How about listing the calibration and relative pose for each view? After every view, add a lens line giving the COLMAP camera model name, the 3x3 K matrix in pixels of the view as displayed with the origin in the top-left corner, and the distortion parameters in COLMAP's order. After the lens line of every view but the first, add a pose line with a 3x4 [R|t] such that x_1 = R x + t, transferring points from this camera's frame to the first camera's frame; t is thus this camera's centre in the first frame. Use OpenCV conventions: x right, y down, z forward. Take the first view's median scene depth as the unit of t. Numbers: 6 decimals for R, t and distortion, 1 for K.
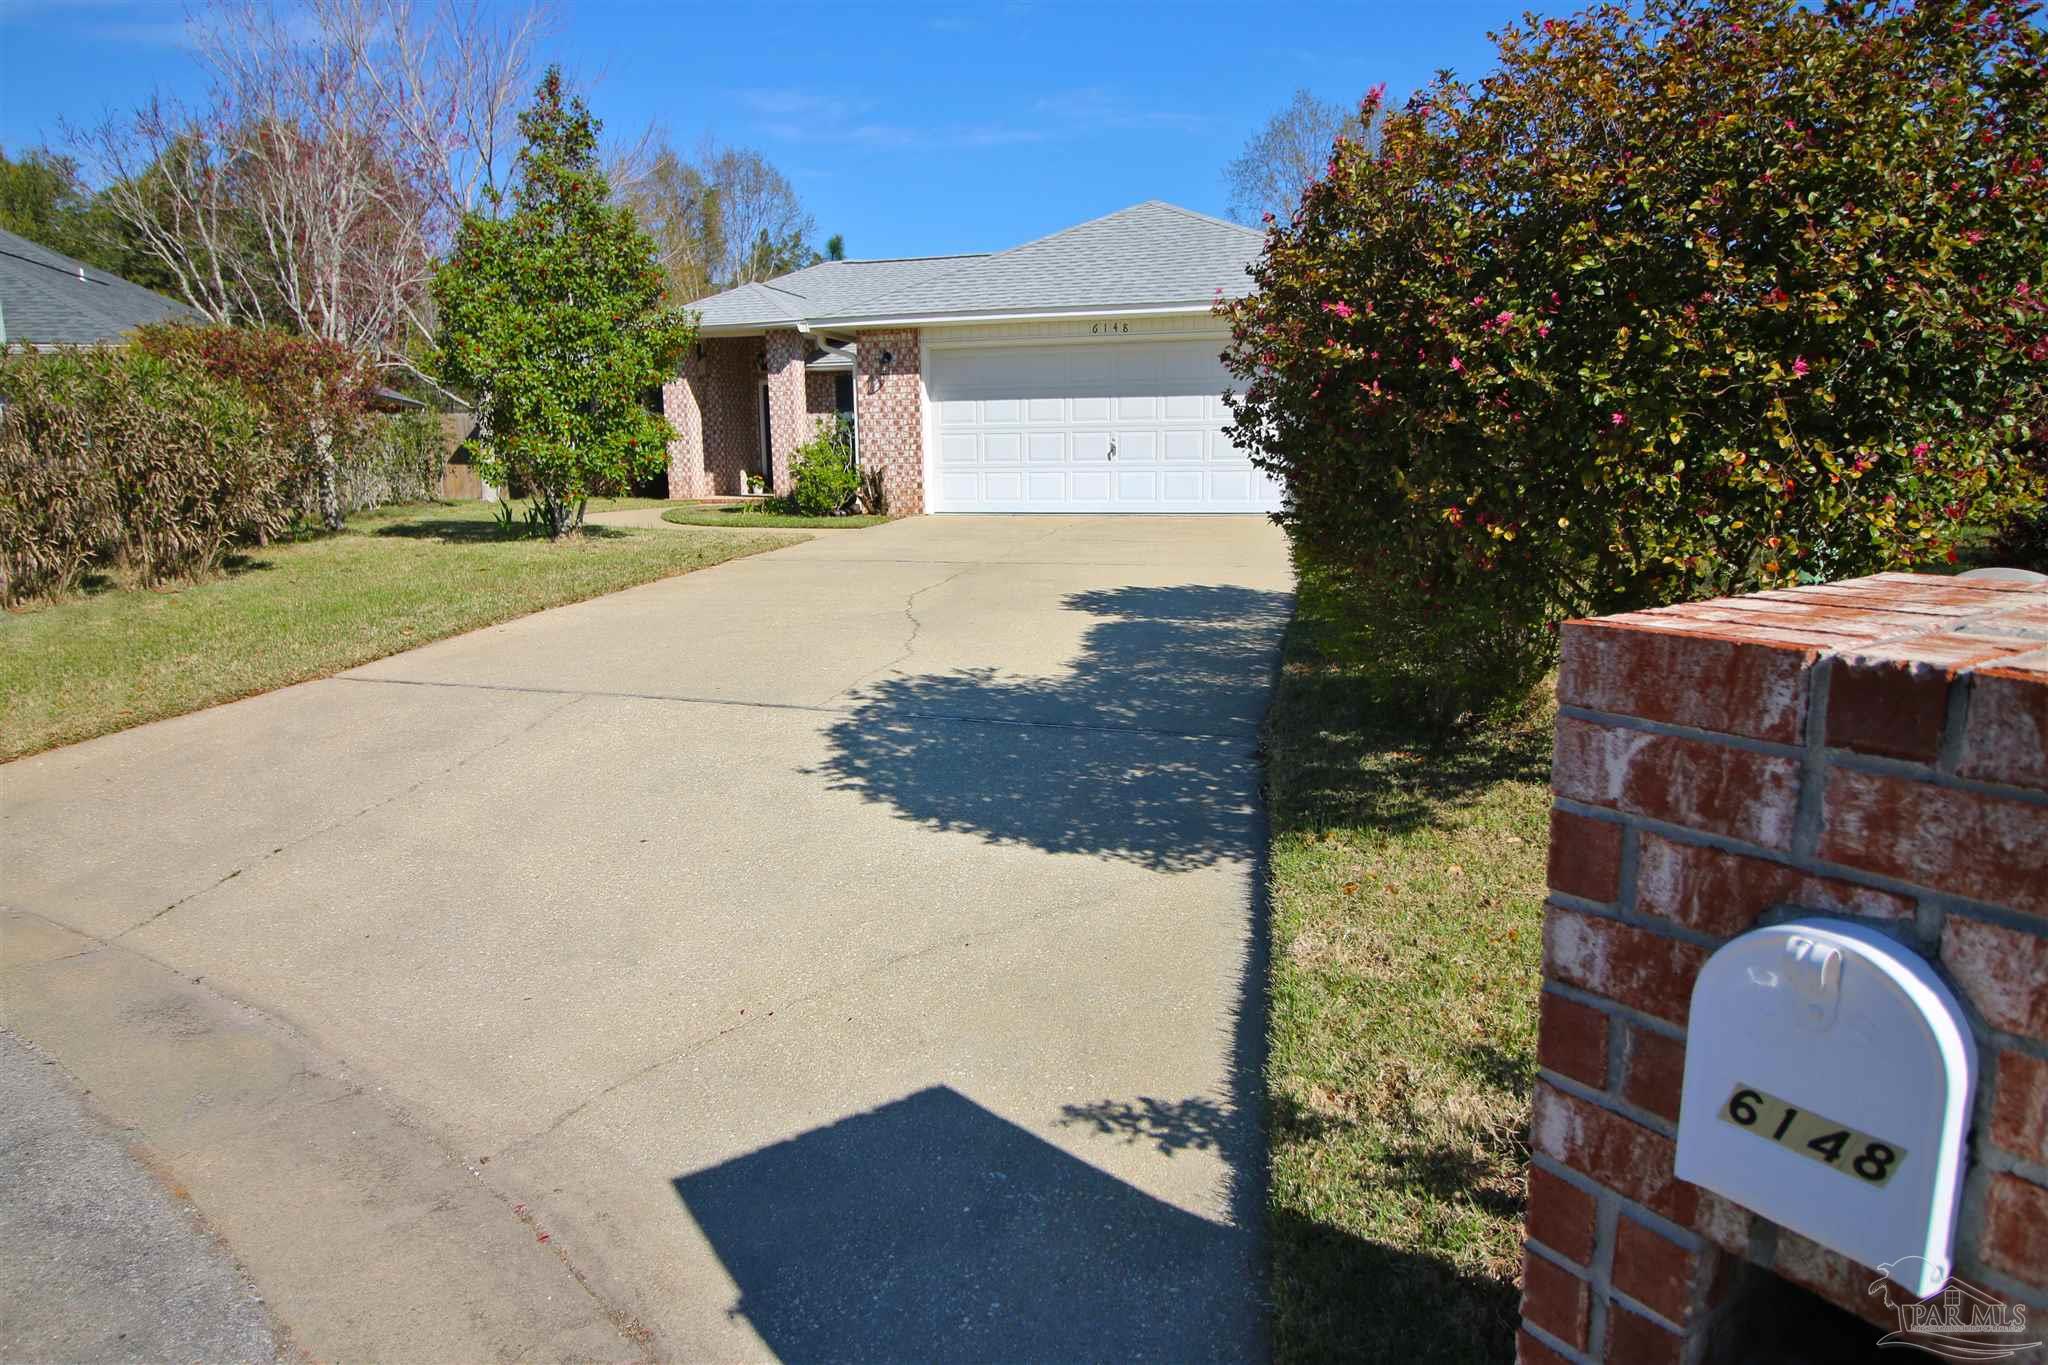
lens RADIAL K [[1192.1, 0, 1005.1], [0, 1192.1, 663.6], [0, 0, 1]] dist [0.016909, -0.003289]
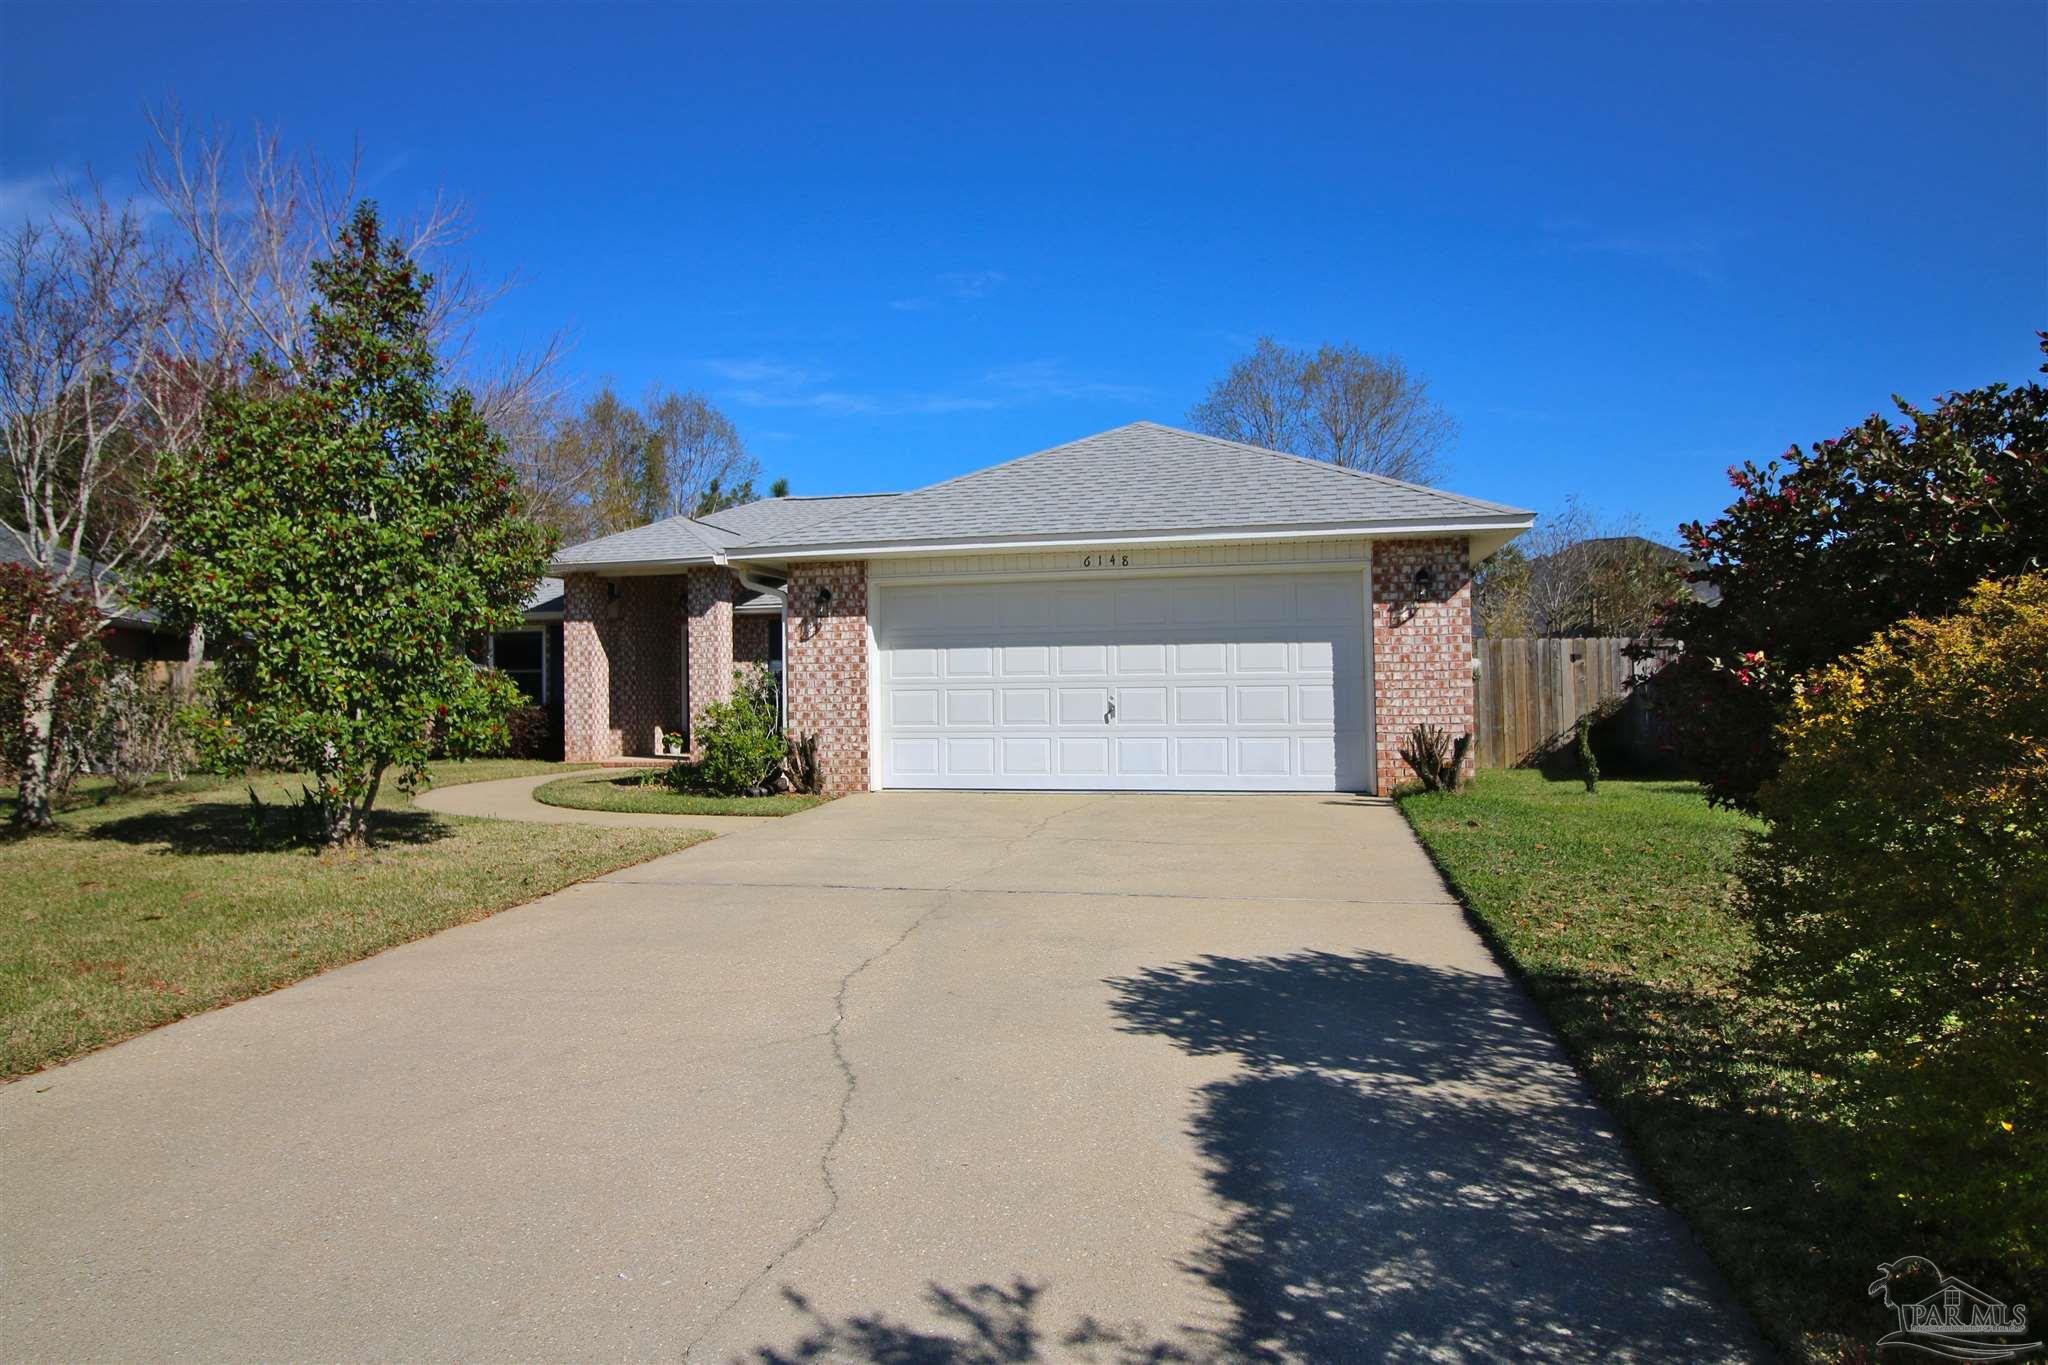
lens RADIAL K [[1192.1, 0, 993.6], [0, 1192.1, 681.0], [0, 0, 1]] dist [0.016909, -0.003289]
pose [[0.999351, 0.001328, 0.035996, -0.015243], [0.005410, 0.982452, -0.186436, -0.052032], [-0.035612, 0.186510, 0.981807, 0.226228]]
